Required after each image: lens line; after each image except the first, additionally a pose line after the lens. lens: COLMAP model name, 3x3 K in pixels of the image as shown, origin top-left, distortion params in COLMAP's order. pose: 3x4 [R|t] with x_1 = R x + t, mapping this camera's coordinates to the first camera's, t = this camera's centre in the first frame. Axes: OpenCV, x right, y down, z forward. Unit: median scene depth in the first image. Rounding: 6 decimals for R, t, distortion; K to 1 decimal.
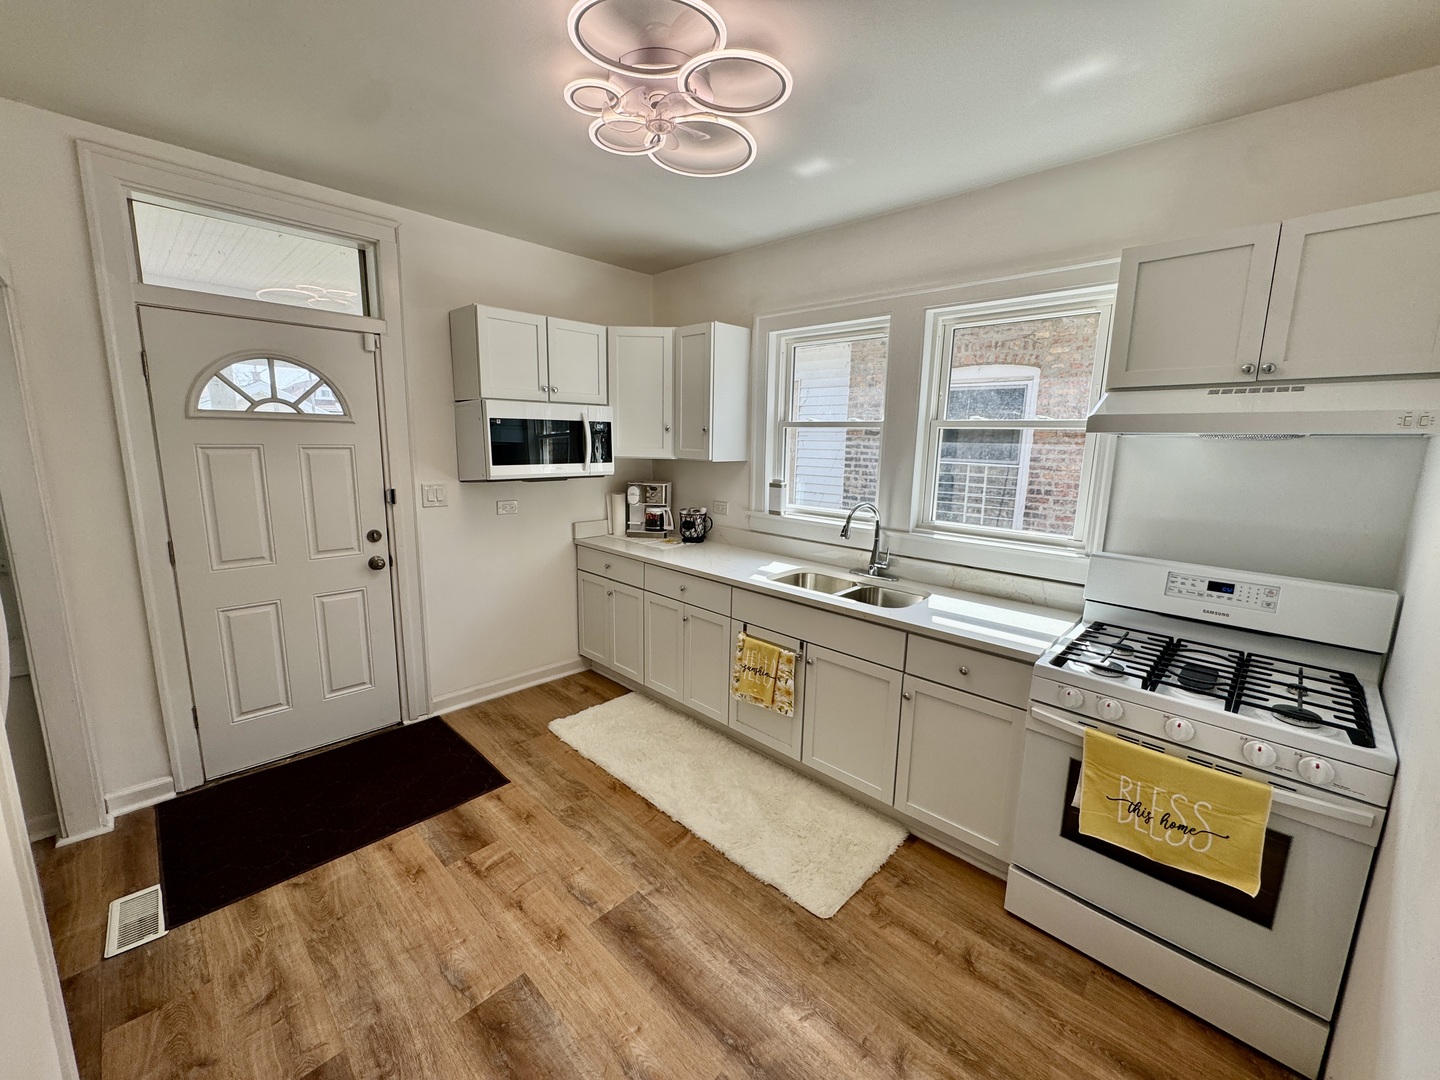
lens RADIAL K [[574.1, 0, 720.0], [0, 574.1, 540.0], [0, 0, 1]] dist [-0.000320, 0.000235]
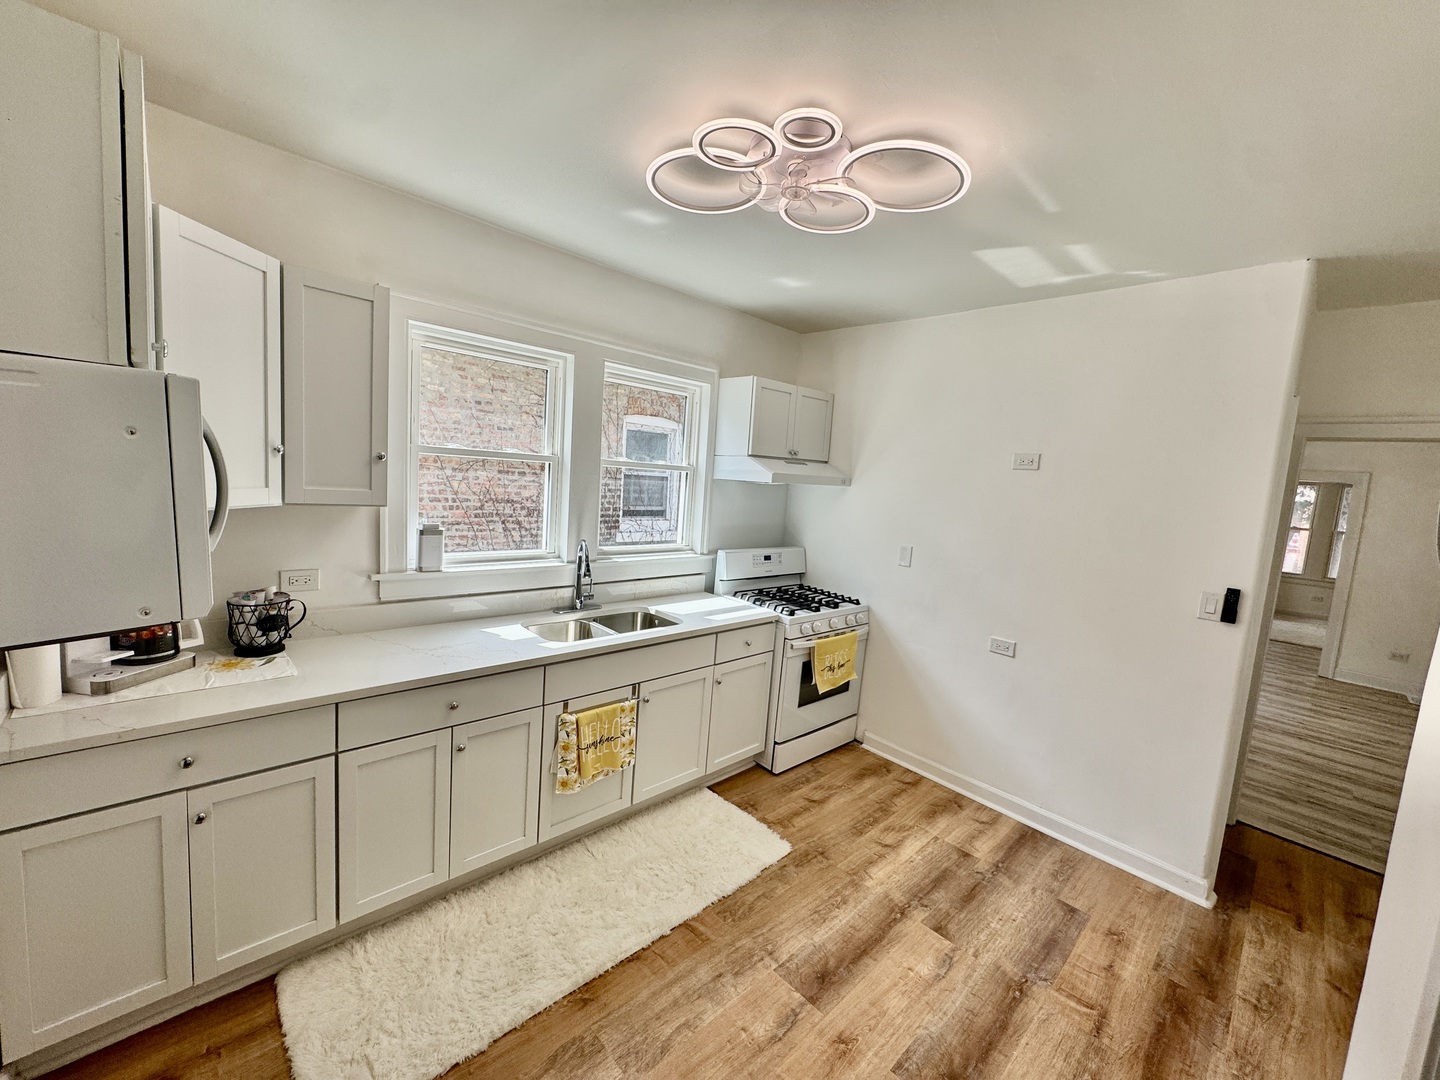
lens RADIAL K [[574.1, 0, 720.0], [0, 574.1, 540.0], [0, 0, 1]] dist [-0.000320, 0.000235]
pose [[0.049486, -0.129153, 0.990389, -0.998214], [0.107719, 0.986510, 0.123265, -0.220855], [-0.992949, 0.100584, 0.062730, 0.954944]]
